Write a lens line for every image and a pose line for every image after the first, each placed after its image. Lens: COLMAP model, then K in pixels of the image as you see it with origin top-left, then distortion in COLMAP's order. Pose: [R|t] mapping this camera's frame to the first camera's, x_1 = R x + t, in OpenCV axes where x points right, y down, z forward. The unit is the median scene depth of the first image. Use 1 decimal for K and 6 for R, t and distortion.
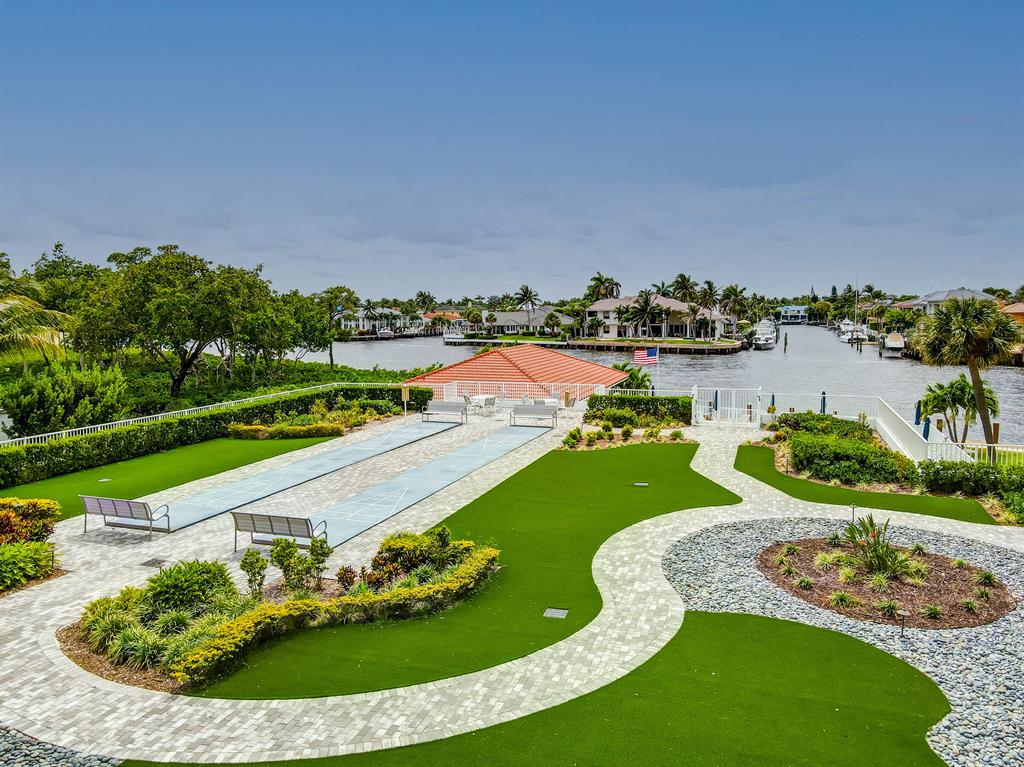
lens RADIAL K [[753.2, 0, 530.6], [0, 753.2, 378.8], [0, 0, 1]] dist [0.004338, 0.023878]
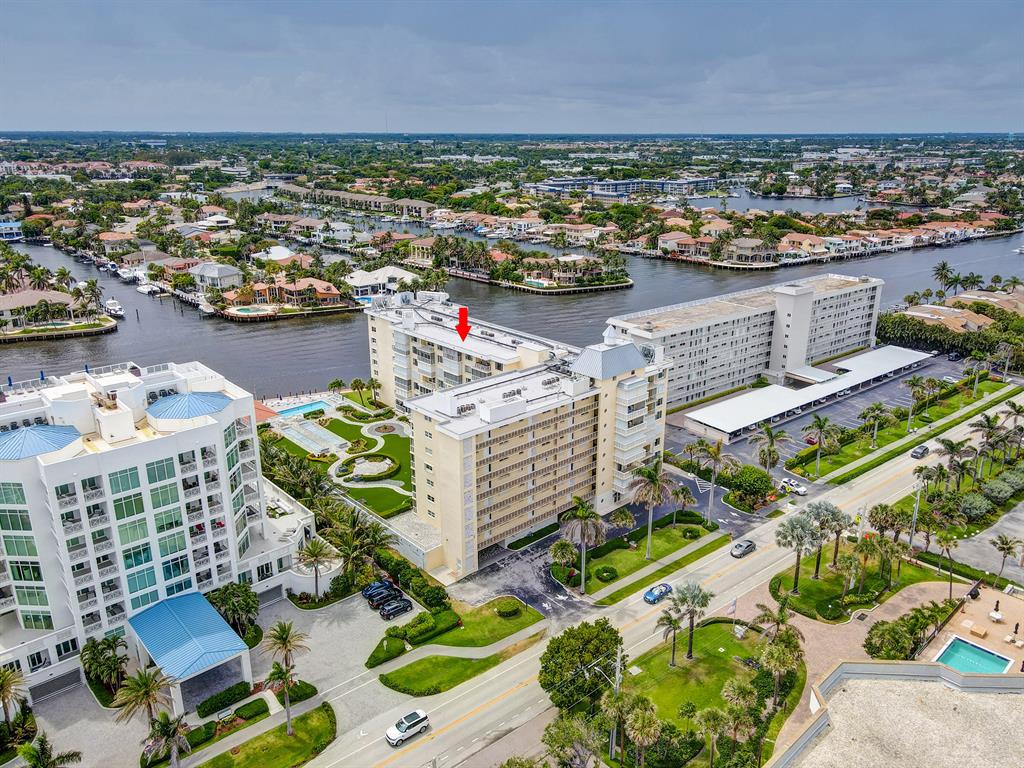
lens RADIAL K [[753.2, 0, 520.8], [0, 753.2, 383.8], [0, 0, 1]] dist [0.004338, 0.023878]
pose [[0.487521, -0.274627, 0.828796, -3.611150], [0.078140, 0.959159, 0.271859, -1.545060], [-0.869608, -0.067775, 0.489070, -2.918670]]
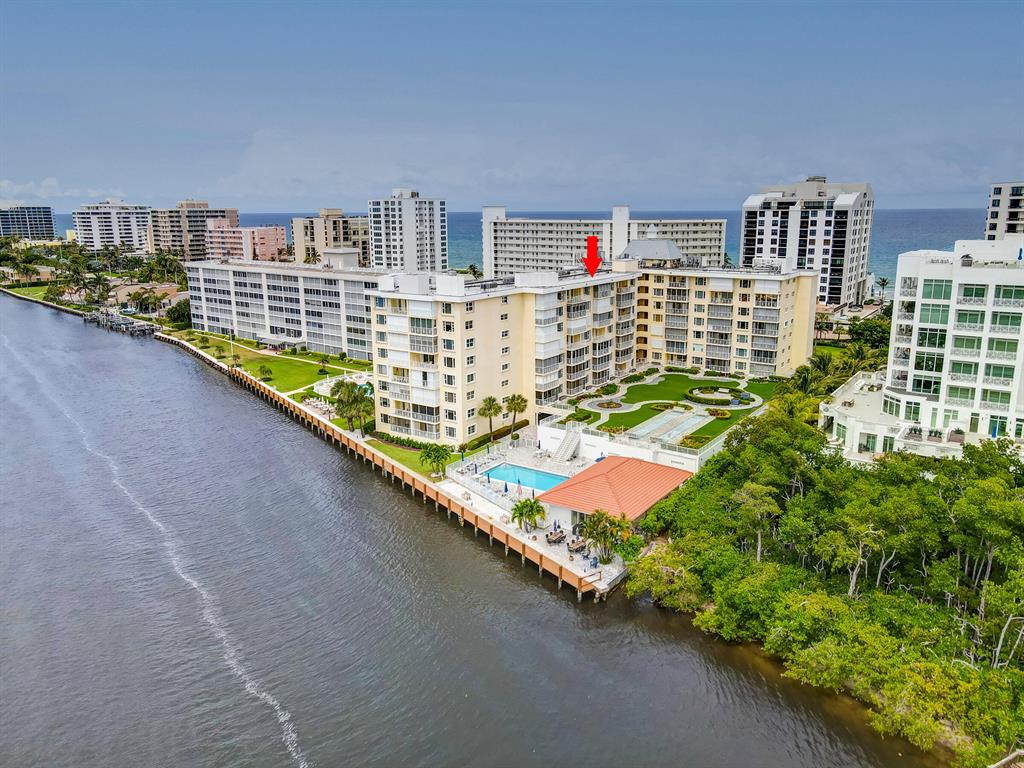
lens RADIAL K [[753.2, 0, 524.9], [0, 753.2, 369.7], [0, 0, 1]] dist [0.004338, 0.023878]
pose [[-0.959355, -0.056893, 0.276408, -0.486513], [0.026247, 0.957233, 0.288125, -1.293173], [-0.280979, 0.283669, -0.916833, 4.395241]]
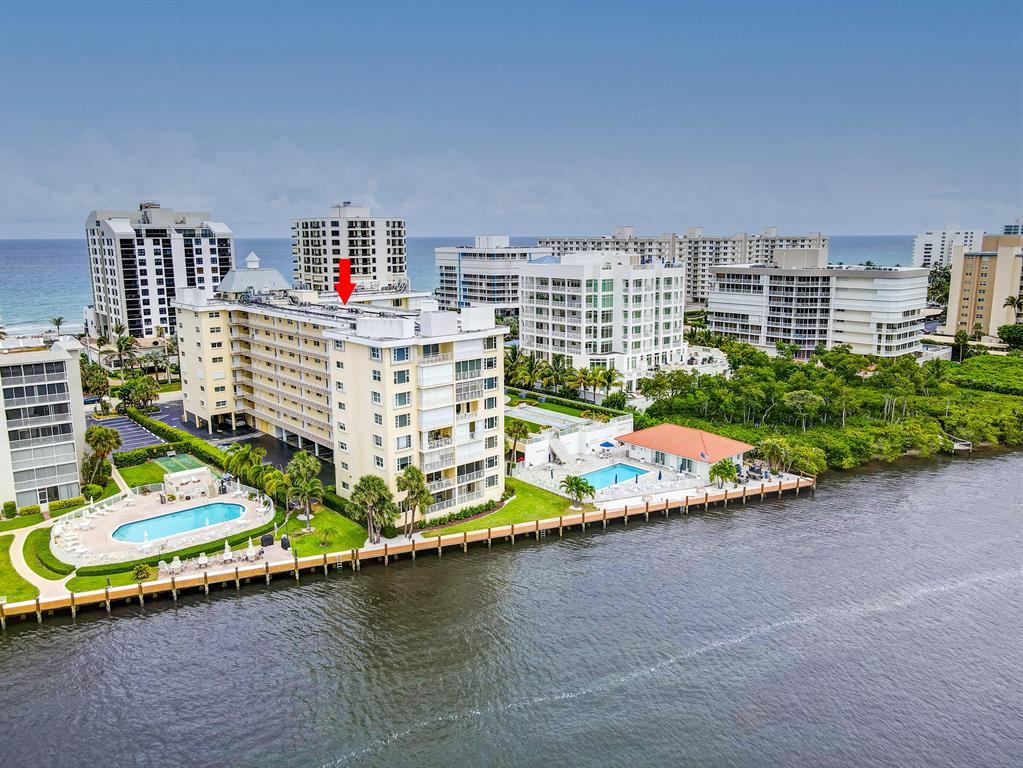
lens RADIAL K [[752.4, 0, 517.4], [0, 752.4, 380.6], [0, 0, 1]] dist [0.004338, 0.023878]
pose [[-0.504090, 0.166430, -0.847463, 3.675900], [-0.067250, 0.970713, 0.230636, -1.132872], [0.861029, 0.173253, -0.478135, 2.734483]]
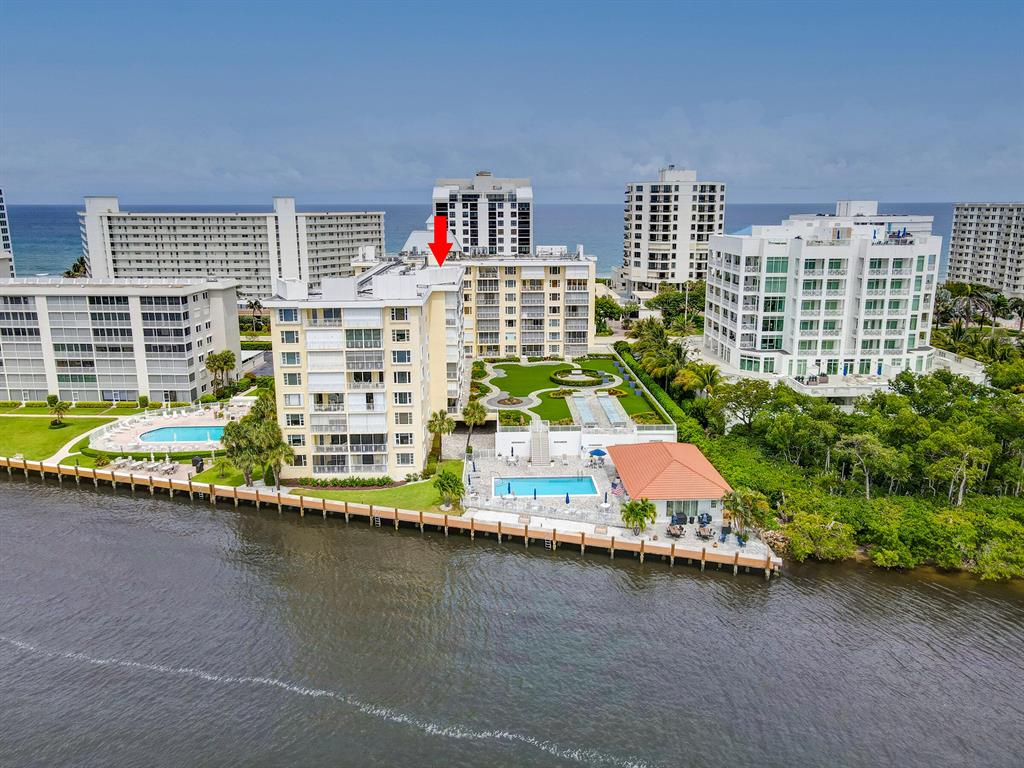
lens RADIAL K [[753.2, 0, 522.5], [0, 753.2, 367.5], [0, 0, 1]] dist [0.004338, 0.023878]
pose [[-0.937120, 0.075010, -0.340852, 1.523317], [-0.029510, 0.956103, 0.291540, -1.244966], [0.347758, 0.283266, -0.893770, 4.075702]]
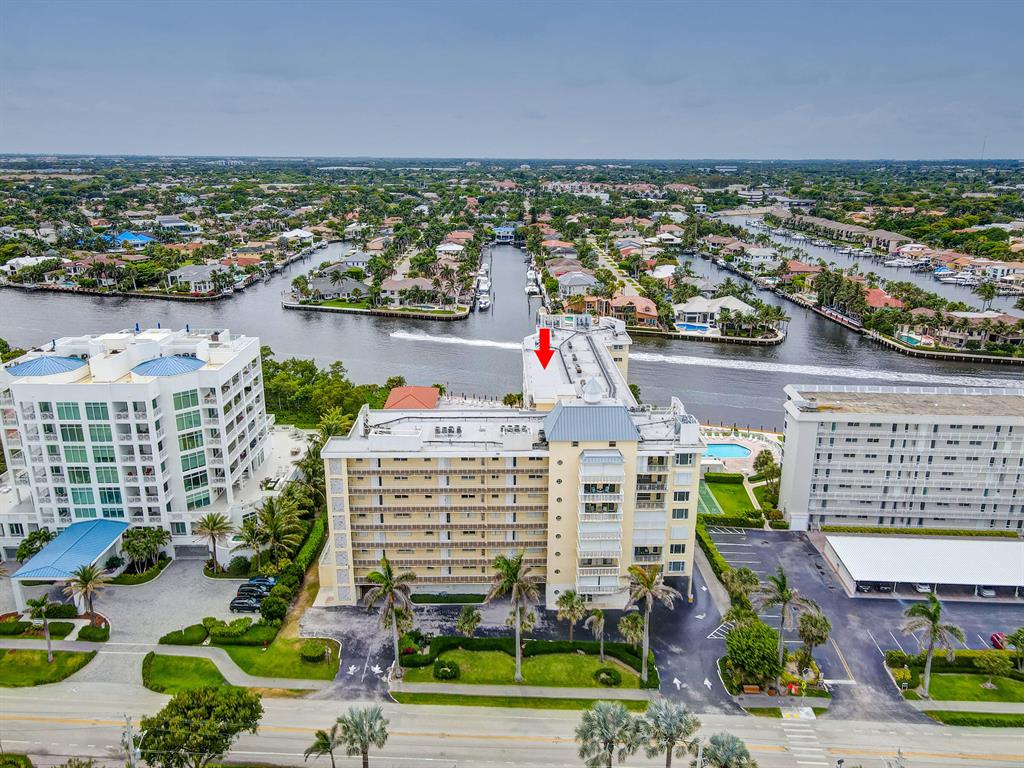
lens RADIAL K [[753.2, 0, 518.9], [0, 753.2, 384.1], [0, 0, 1]] dist [0.004338, 0.023878]
pose [[0.942881, -0.088874, 0.321055, -1.158858], [0.022844, 0.978736, 0.203846, -1.326430], [-0.332345, -0.184868, 0.924862, -4.216627]]
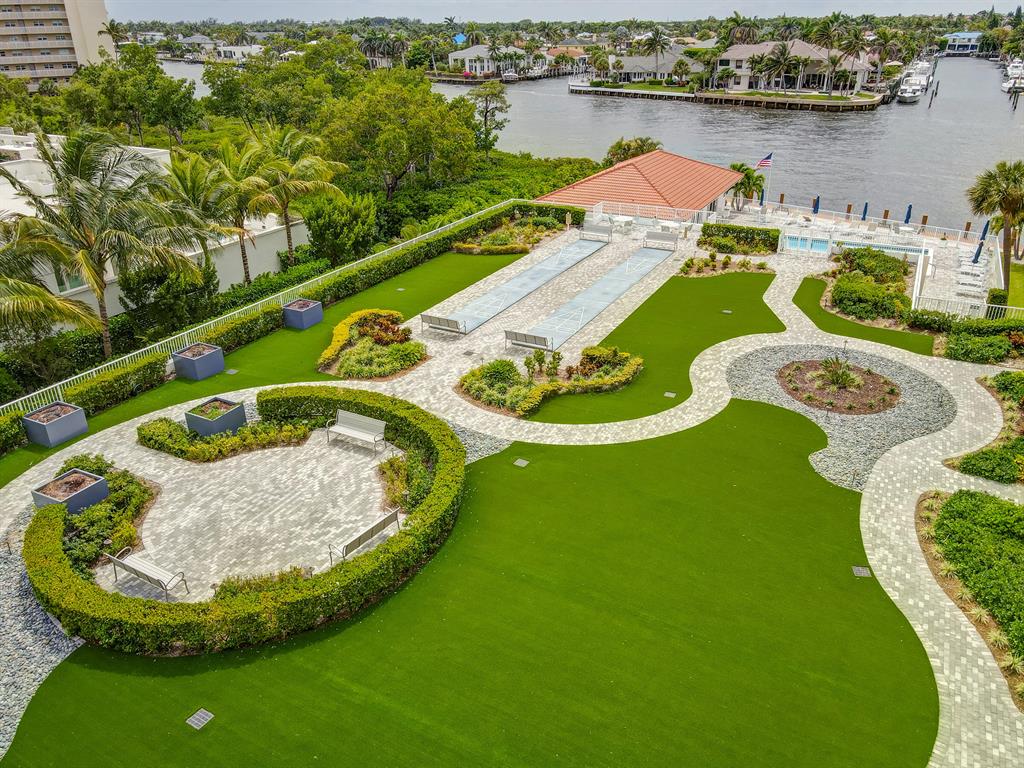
lens RADIAL K [[753.2, 0, 524.6], [0, 753.2, 373.9], [0, 0, 1]] dist [0.004338, 0.023878]
pose [[0.987328, 0.062642, -0.145803, -0.027749], [-0.010214, 0.941972, 0.335535, -0.193411], [0.158361, -0.329794, 0.930676, -0.439037]]
